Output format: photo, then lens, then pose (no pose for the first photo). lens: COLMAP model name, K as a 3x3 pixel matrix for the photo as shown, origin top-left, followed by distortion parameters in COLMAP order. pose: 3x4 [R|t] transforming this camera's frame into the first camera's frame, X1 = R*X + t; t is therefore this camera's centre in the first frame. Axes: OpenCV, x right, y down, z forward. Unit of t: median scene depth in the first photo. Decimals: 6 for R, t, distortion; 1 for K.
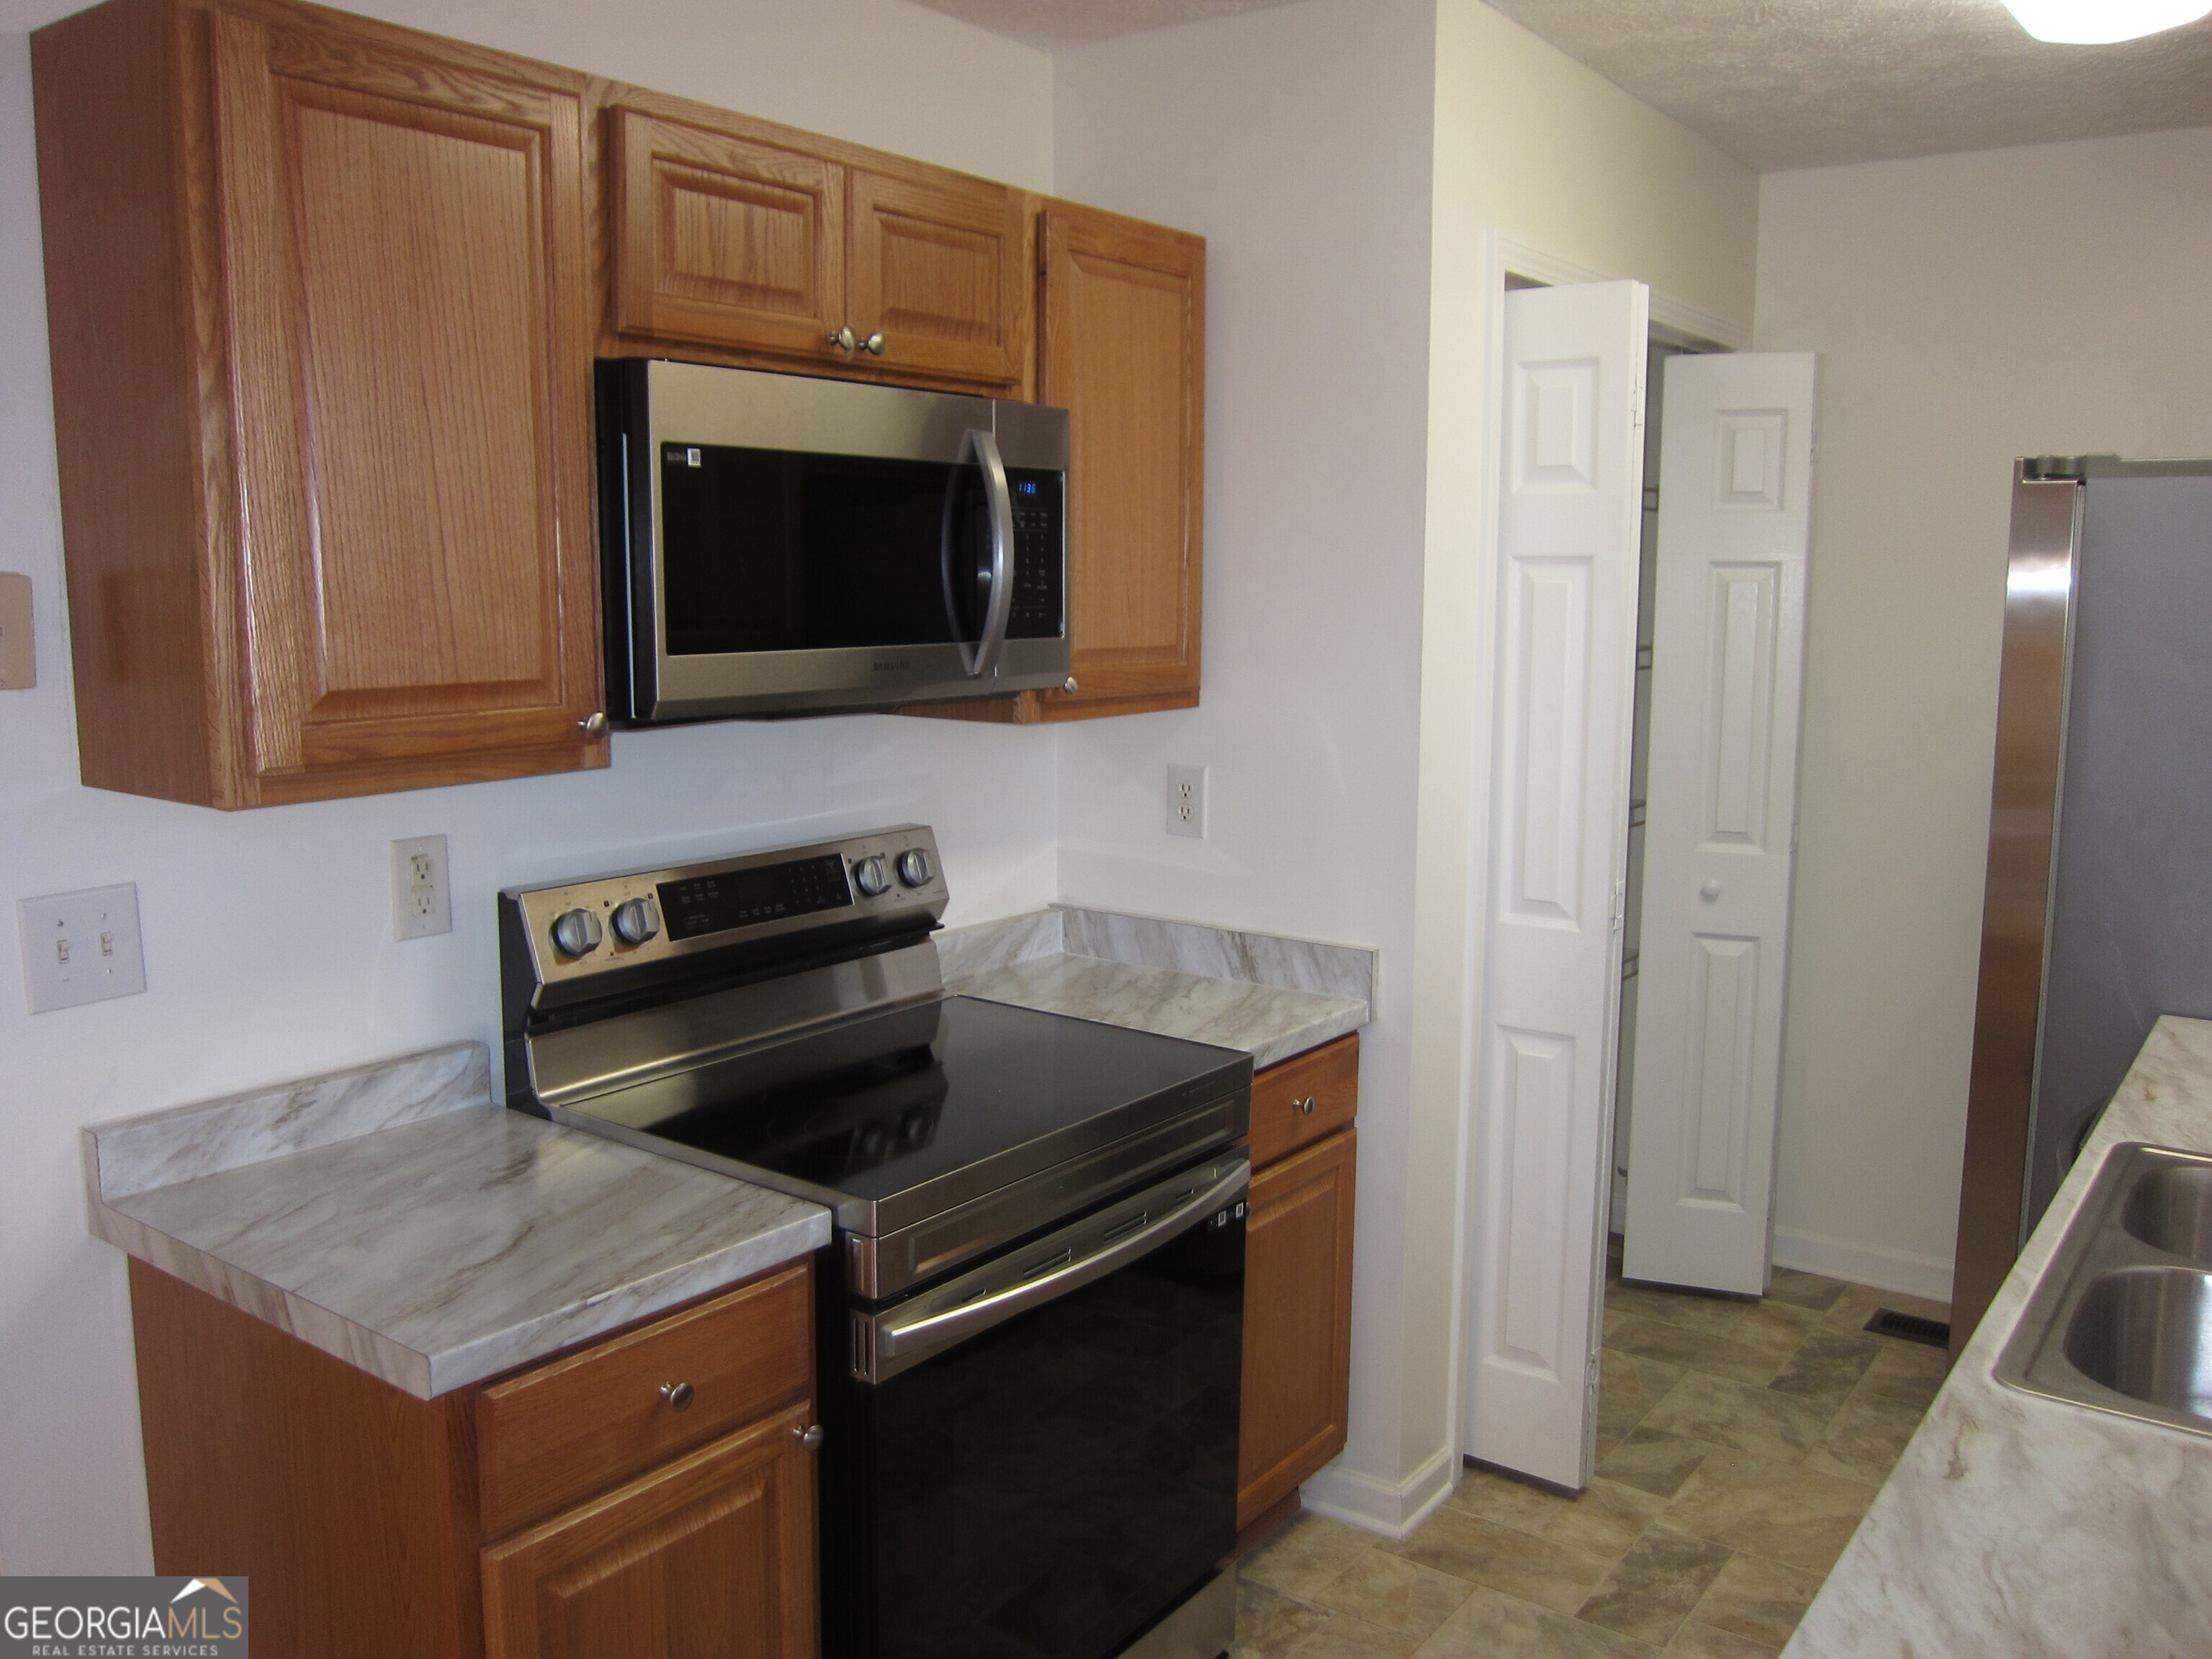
lens RADIAL K [[1823.6, 0, 1106.0], [0, 1823.6, 829.5], [0, 0, 1]] dist [-0.058710, 0.009801]
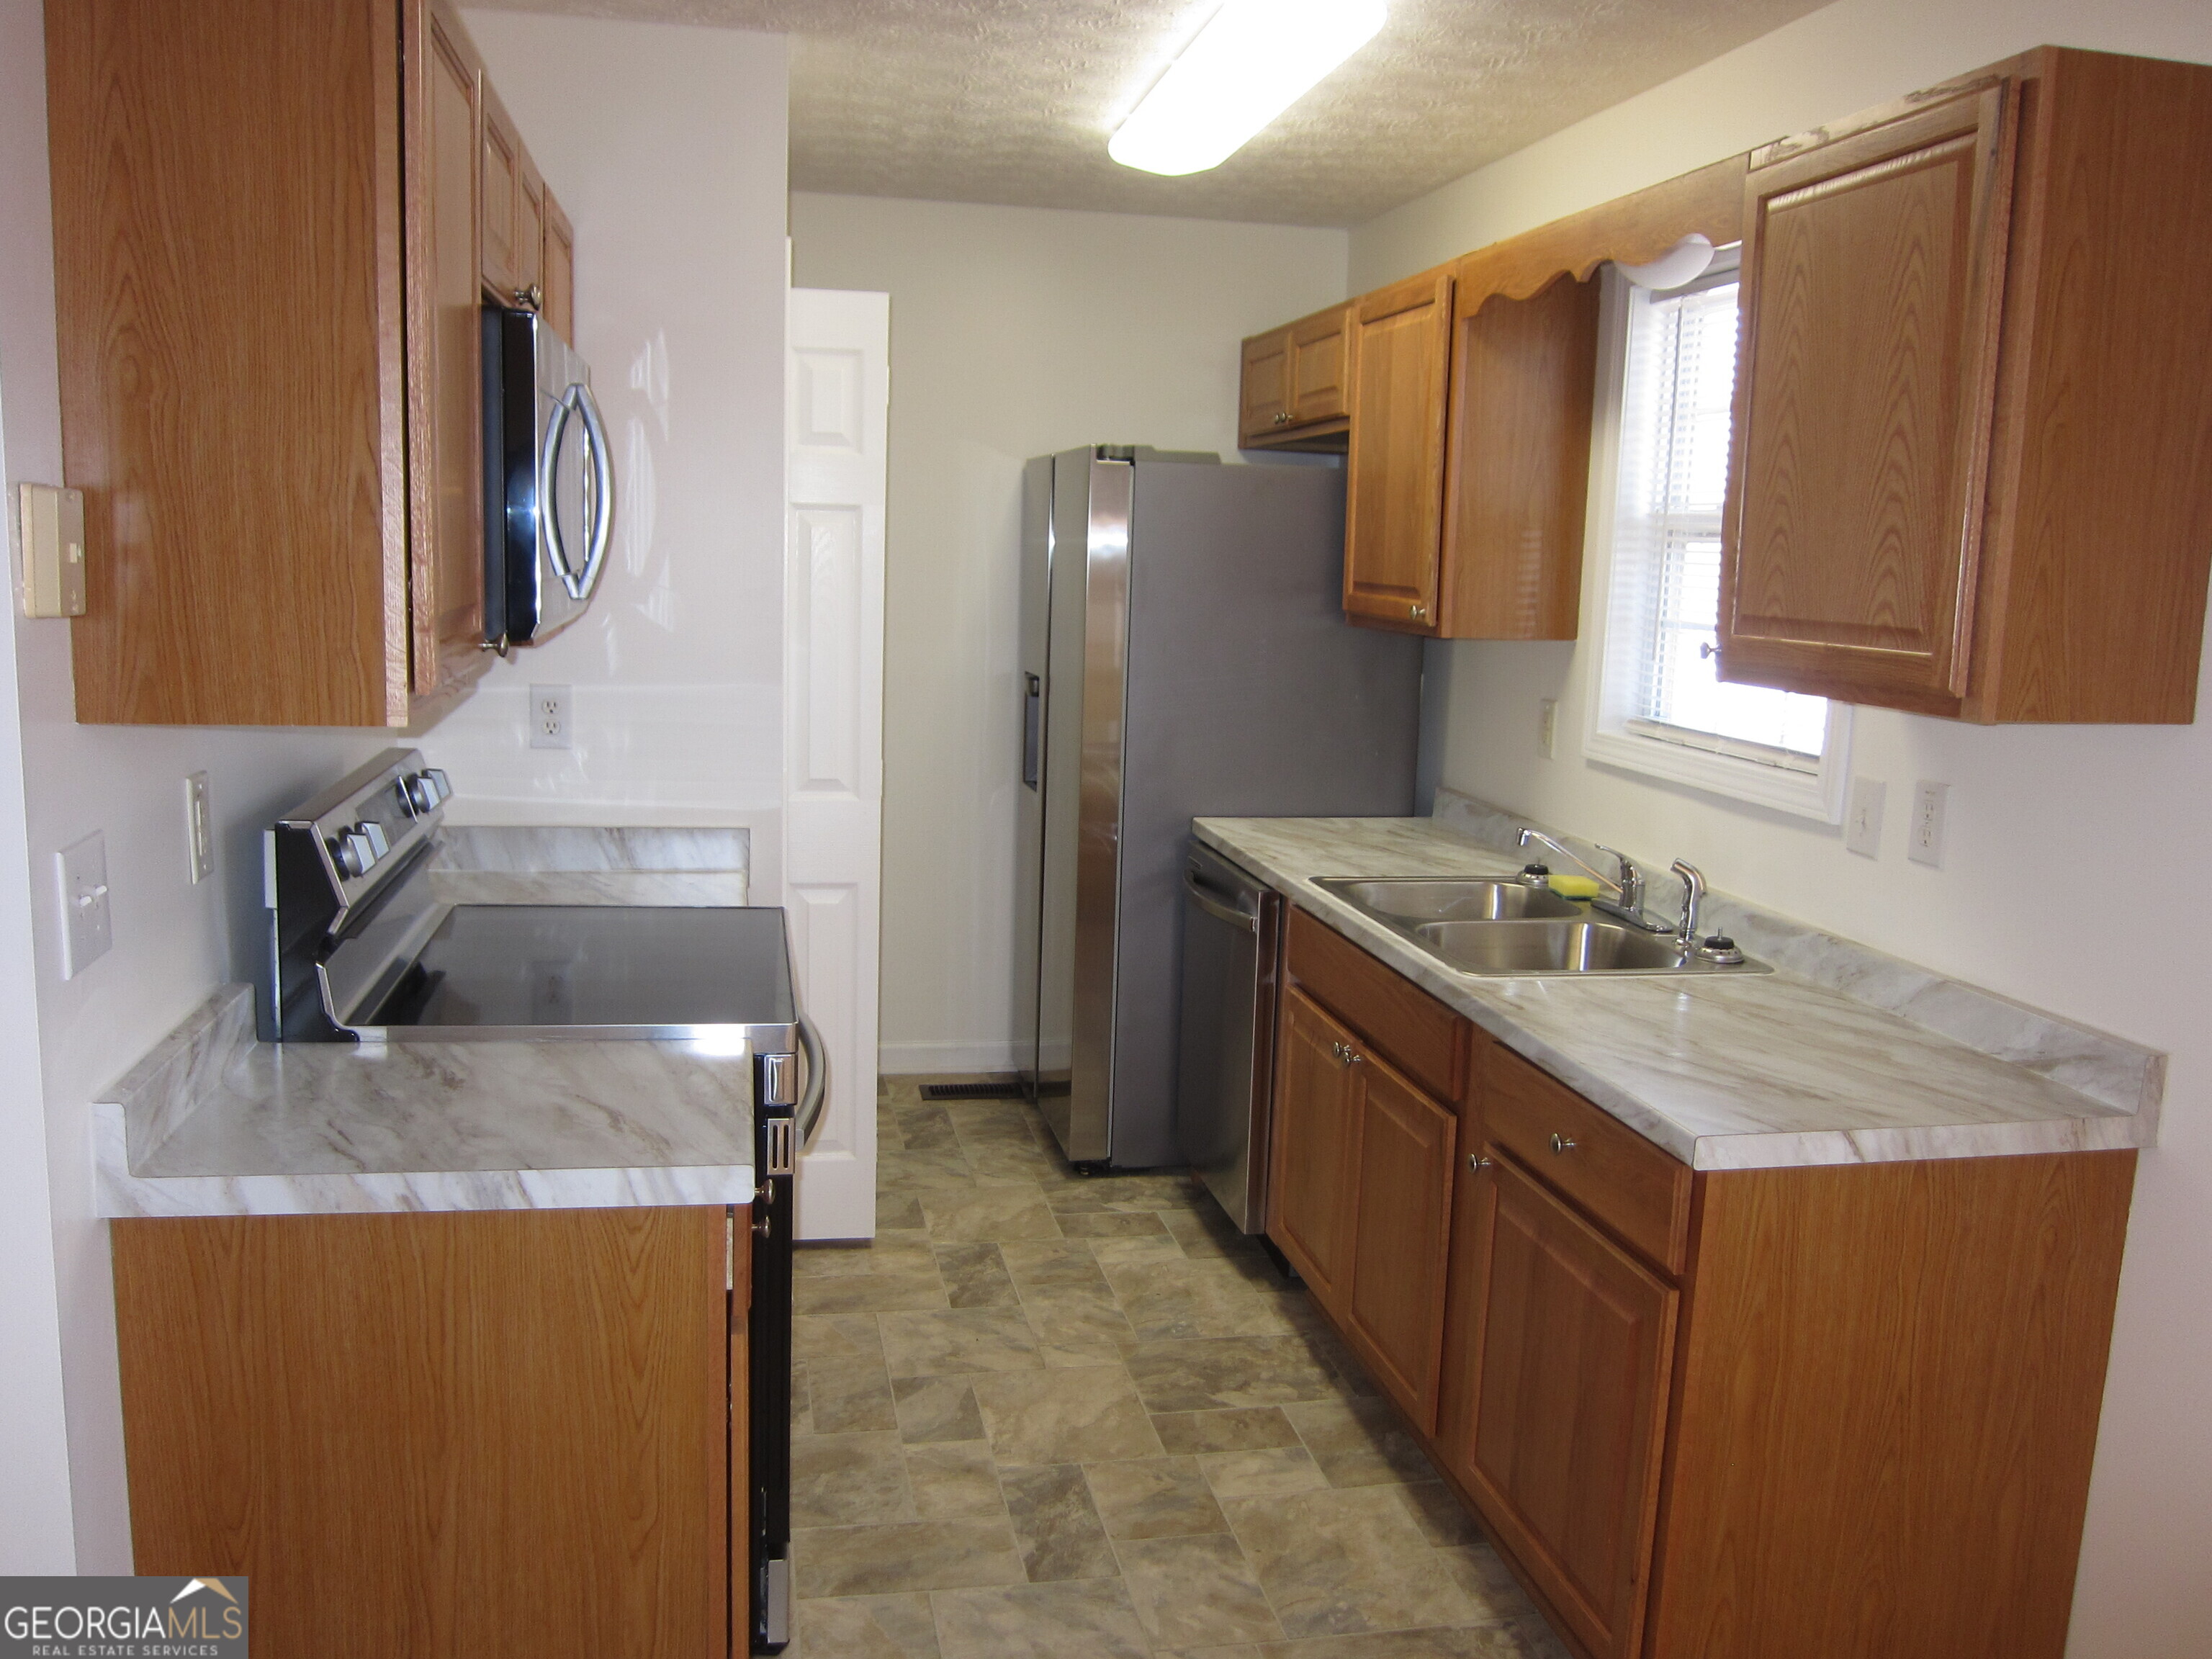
lens RADIAL K [[1823.6, 0, 1106.0], [0, 1823.6, 829.5], [0, 0, 1]] dist [-0.058710, 0.009801]
pose [[0.673955, -0.098974, 0.732112, -0.607285], [0.073452, 0.995052, 0.066903, 0.004341], [-0.735111, 0.008685, 0.677891, 0.002705]]
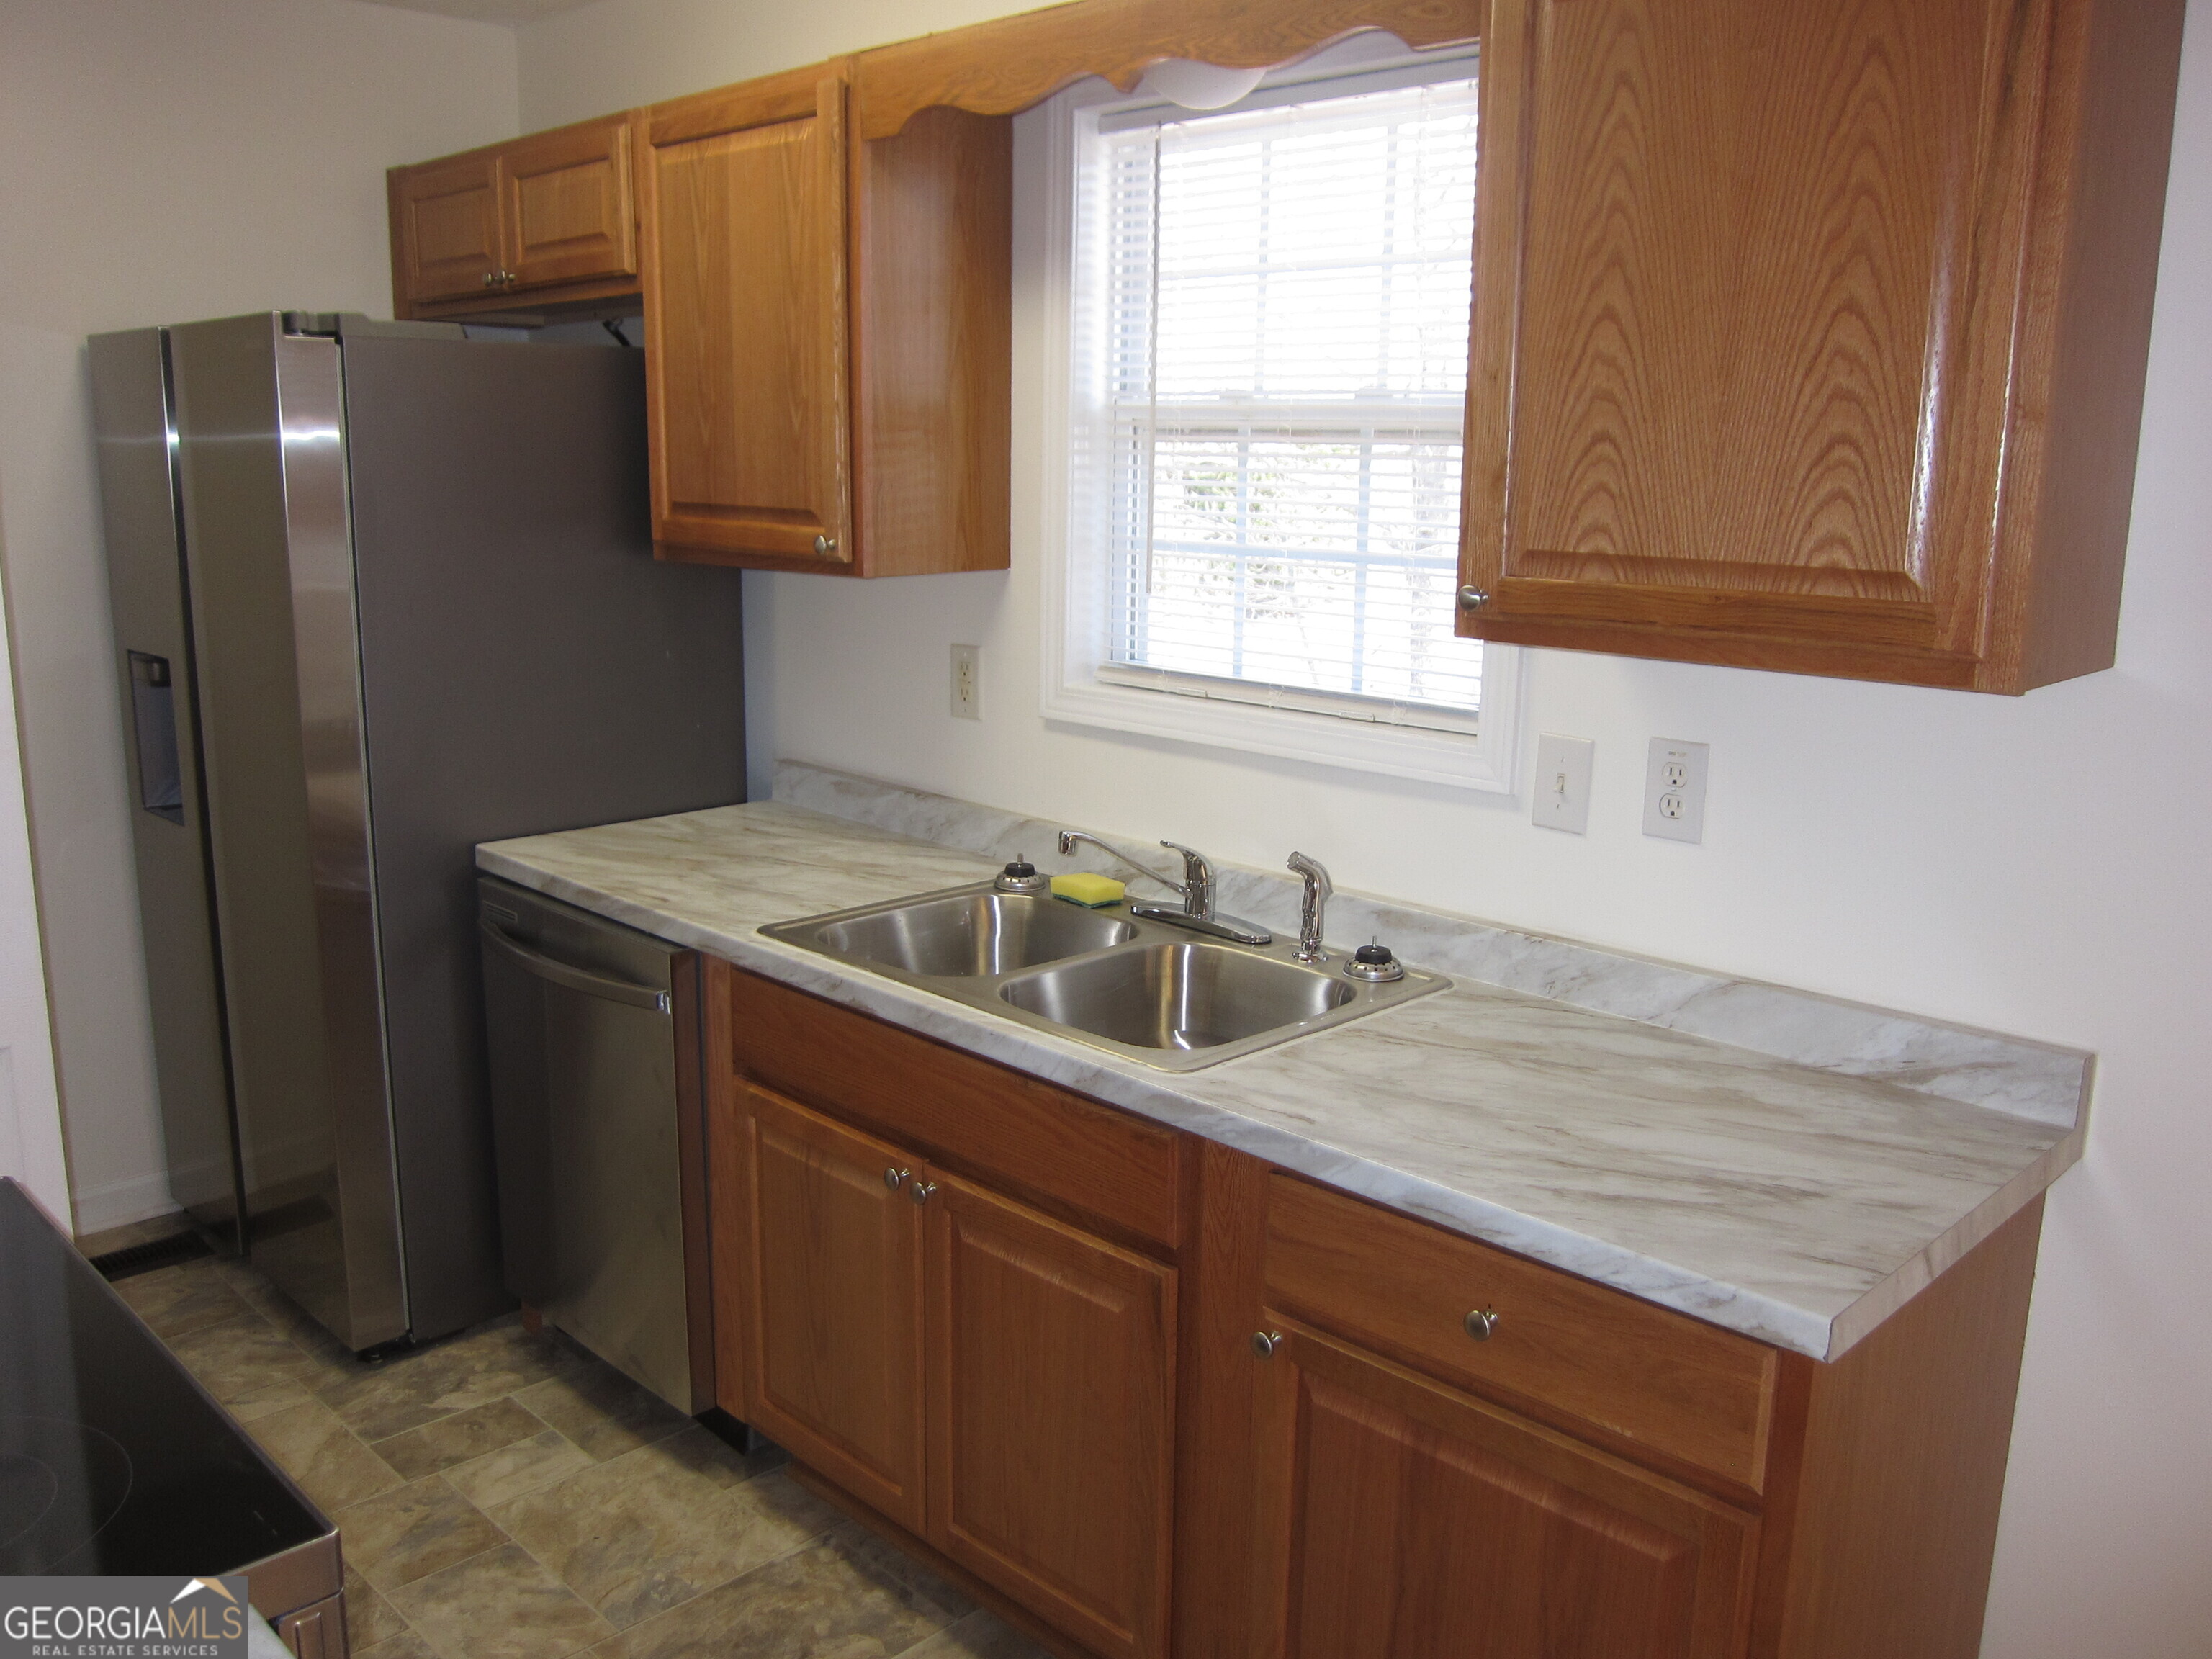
lens RADIAL K [[1823.6, 0, 1106.0], [0, 1823.6, 829.5], [0, 0, 1]] dist [-0.058710, 0.009801]
pose [[0.154856, -0.206906, 0.966028, -0.415560], [0.122973, 0.974255, 0.188955, -0.066635], [-0.980254, 0.089534, 0.176313, 0.438738]]
